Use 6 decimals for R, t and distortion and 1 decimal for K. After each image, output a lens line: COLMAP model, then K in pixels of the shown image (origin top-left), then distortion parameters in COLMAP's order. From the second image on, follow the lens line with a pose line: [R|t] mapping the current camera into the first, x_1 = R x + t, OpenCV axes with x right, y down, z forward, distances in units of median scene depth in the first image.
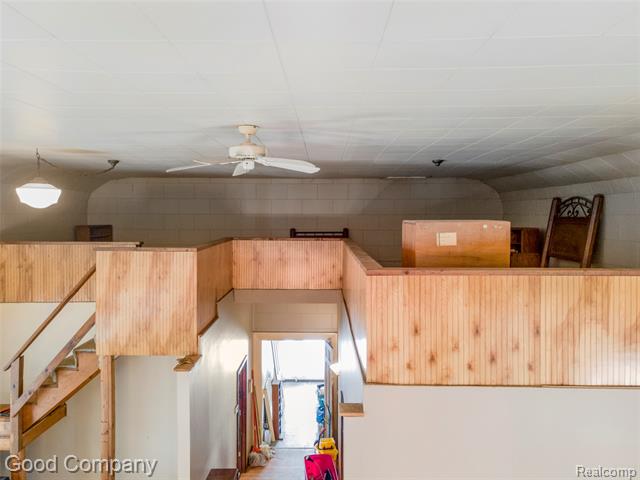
lens RADIAL K [[472.7, 0, 320.0], [0, 472.7, 230.4], [0, 0, 1]] dist [-0.000314, 0.000663]
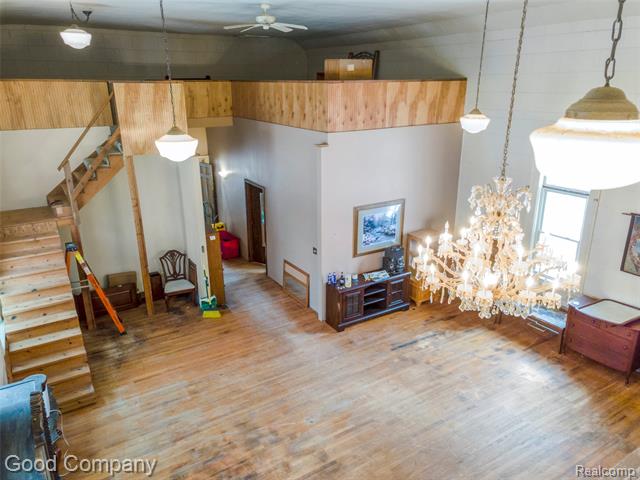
lens RADIAL K [[492.6, 0, 320.0], [0, 492.6, 243.7], [0, 0, 1]] dist [0.026296, 0.005359]
pose [[0.834999, -0.177782, 0.520739, -0.819195], [0.024535, 0.957456, 0.287536, 0.094240], [-0.549703, -0.227316, 0.803837, -0.669386]]
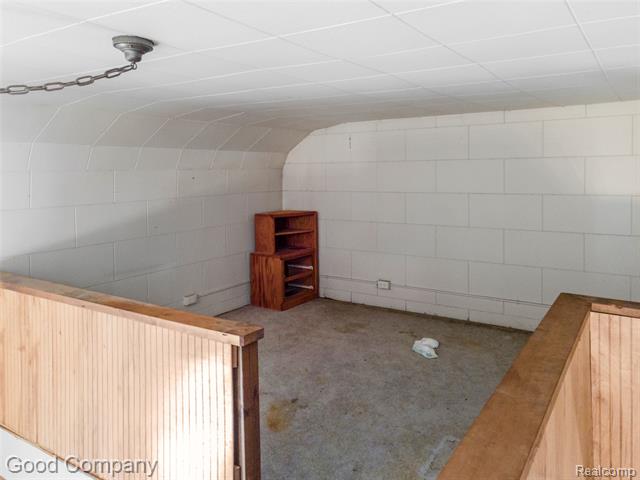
lens RADIAL K [[492.6, 0, 320.0], [0, 492.6, 243.7], [0, 0, 1]] dist [0.026296, 0.005359]
pose [[0.841826, 0.067618, -0.535497, -0.222819], [-0.003356, 0.992758, 0.120081, -0.077708], [0.539739, -0.099290, 0.835957, 0.920192]]
